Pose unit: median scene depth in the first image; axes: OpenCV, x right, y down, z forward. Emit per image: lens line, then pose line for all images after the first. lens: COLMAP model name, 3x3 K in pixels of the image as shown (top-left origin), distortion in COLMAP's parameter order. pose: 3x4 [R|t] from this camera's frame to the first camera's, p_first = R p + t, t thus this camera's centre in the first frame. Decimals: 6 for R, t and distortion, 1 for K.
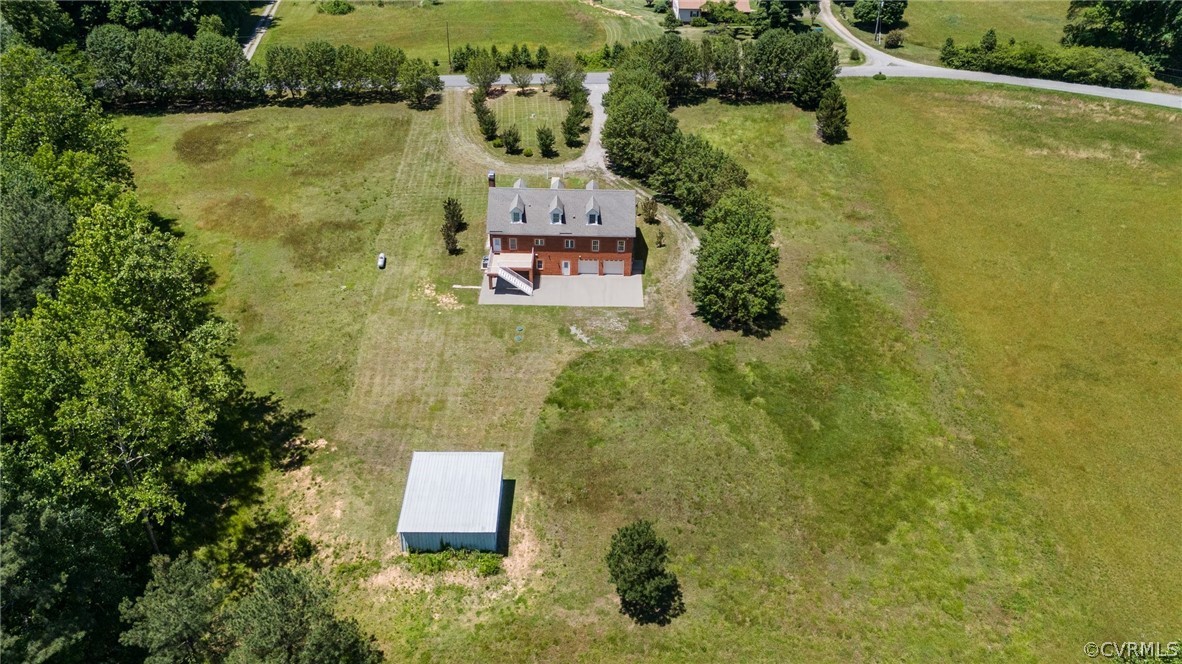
lens RADIAL K [[884.2, 0, 596.2], [0, 884.2, 308.8], [0, 0, 1]] dist [0.065537, -0.052787]
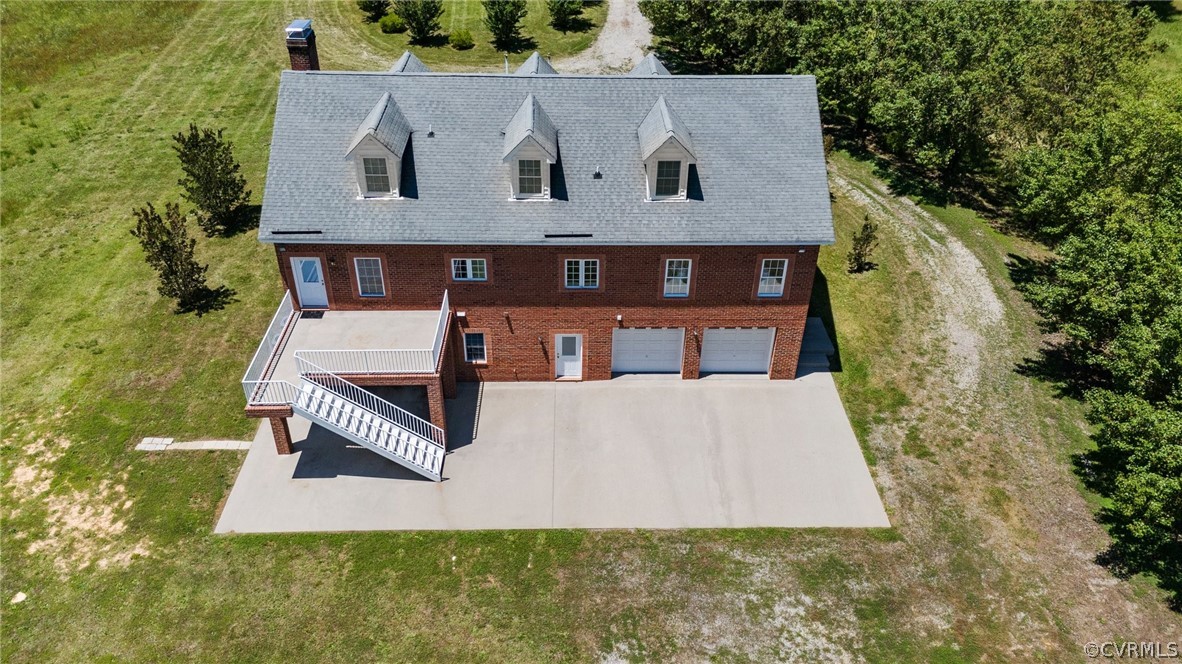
lens RADIAL K [[797.2, 0, 584.3], [0, 797.2, 318.8], [0, 0, 1]] dist [0.037535, -0.006526]
pose [[0.999737, -0.018285, 0.013865, -0.033045], [0.017937, 0.999531, 0.024831, -0.065619], [-0.014313, -0.024576, 0.999595, 0.758210]]
